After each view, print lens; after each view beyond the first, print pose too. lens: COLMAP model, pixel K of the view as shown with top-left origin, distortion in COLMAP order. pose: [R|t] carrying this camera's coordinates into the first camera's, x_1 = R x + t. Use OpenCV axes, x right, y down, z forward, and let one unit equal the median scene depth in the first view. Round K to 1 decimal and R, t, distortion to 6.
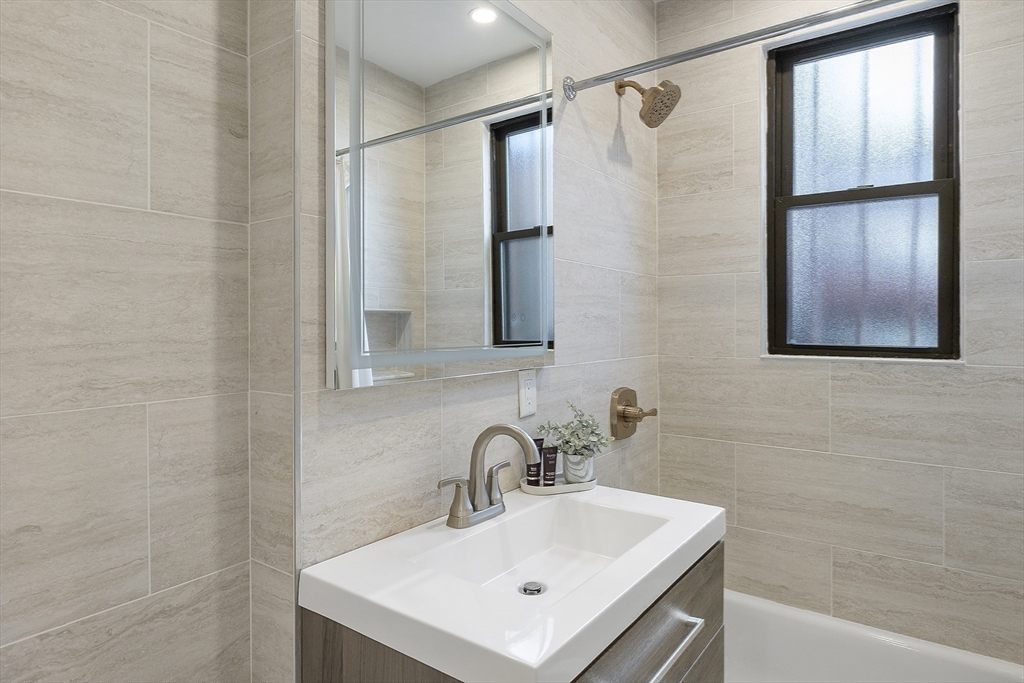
lens RADIAL K [[557.2, 0, 518.7], [0, 557.2, 330.3], [0, 0, 1]] dist [-0.001940, -0.000436]
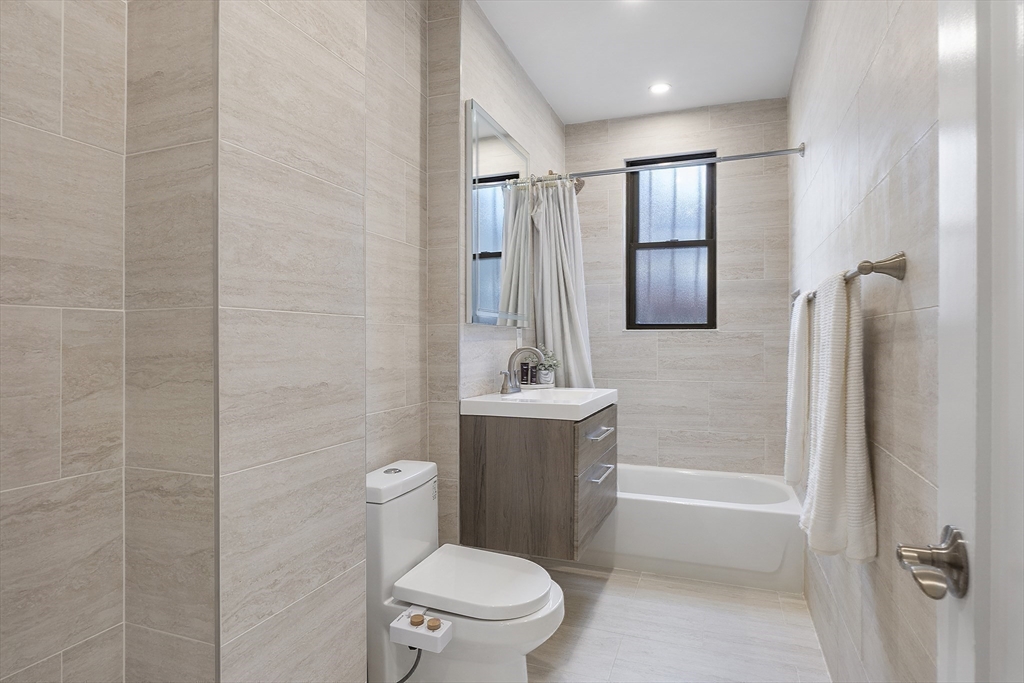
lens RADIAL K [[524.2, 0, 512.0], [0, 524.2, 341.5], [0, 0, 1]] dist [0.031466, 0.000101]
pose [[0.965772, 0.004517, 0.259354, -0.403536], [-0.003028, 0.999977, -0.006141, 0.106984], [-0.259376, 0.005145, 0.965763, -0.630649]]
